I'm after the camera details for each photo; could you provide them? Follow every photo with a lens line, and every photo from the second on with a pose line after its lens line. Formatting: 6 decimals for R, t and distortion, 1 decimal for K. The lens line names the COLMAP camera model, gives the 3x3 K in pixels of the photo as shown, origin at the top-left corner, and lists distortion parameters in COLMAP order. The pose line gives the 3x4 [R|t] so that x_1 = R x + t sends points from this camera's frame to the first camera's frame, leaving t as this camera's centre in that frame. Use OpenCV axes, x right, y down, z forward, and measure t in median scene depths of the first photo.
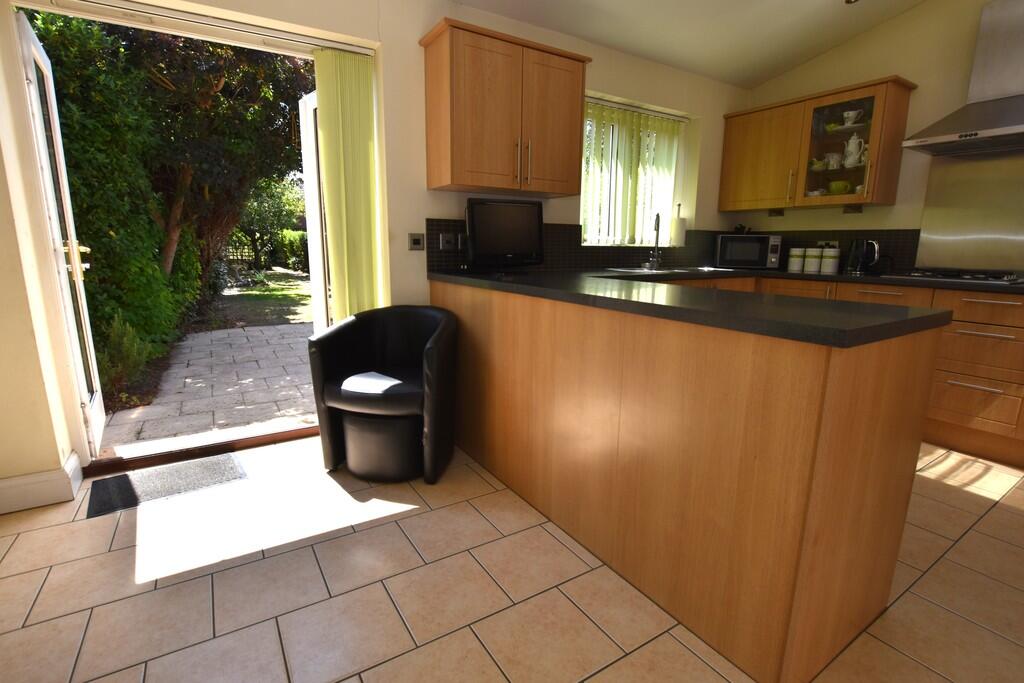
lens RADIAL K [[487.2, 0, 512.0], [0, 487.2, 341.5], [0, 0, 1]] dist [-0.023293, -0.000061]
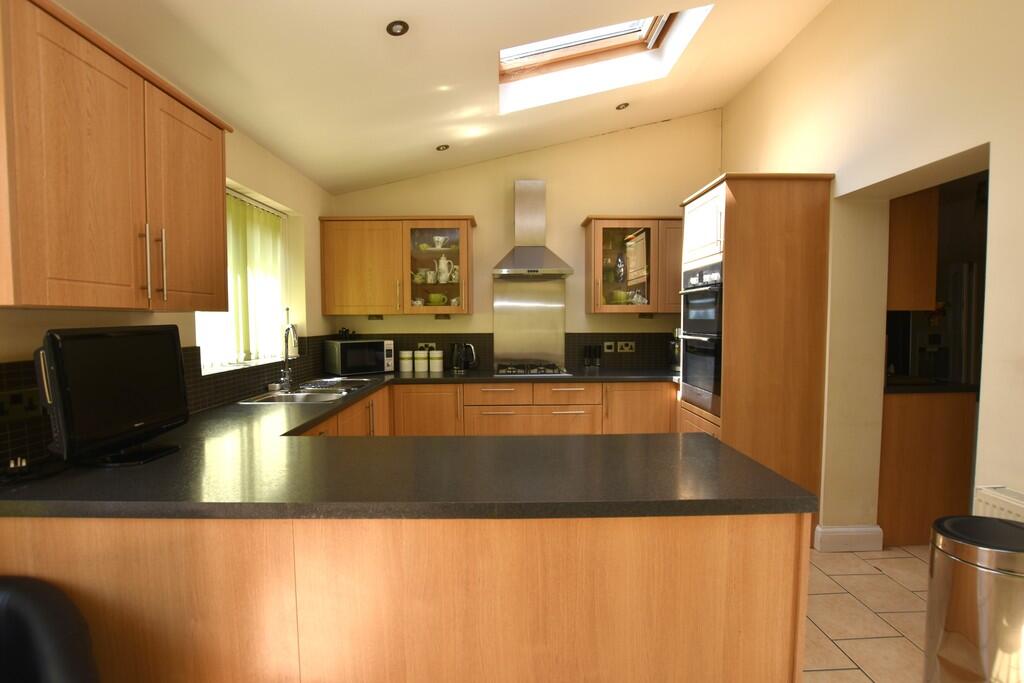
lens RADIAL K [[464.2, 0, 512.0], [0, 464.2, 341.5], [0, 0, 1]] dist [-0.031273, 0.000104]
pose [[0.520063, -0.054042, 0.852416, -0.172381], [0.175967, 0.983366, -0.045014, -0.133953], [-0.835805, 0.173408, 0.520922, 0.280199]]
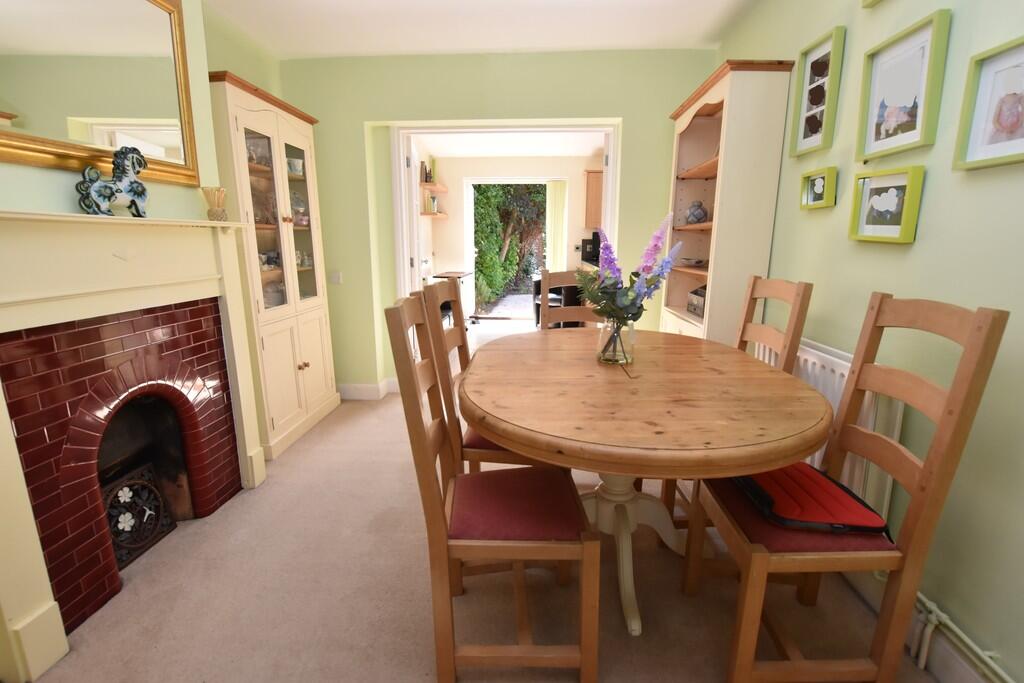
lens RADIAL K [[487.2, 0, 512.0], [0, 487.2, 341.5], [0, 0, 1]] dist [-0.023293, -0.000061]
pose [[0.819544, 0.105770, -0.563170, 0.831598], [-0.102565, 0.994022, 0.037432, 0.185872], [0.563762, 0.027084, 0.825493, -1.078224]]
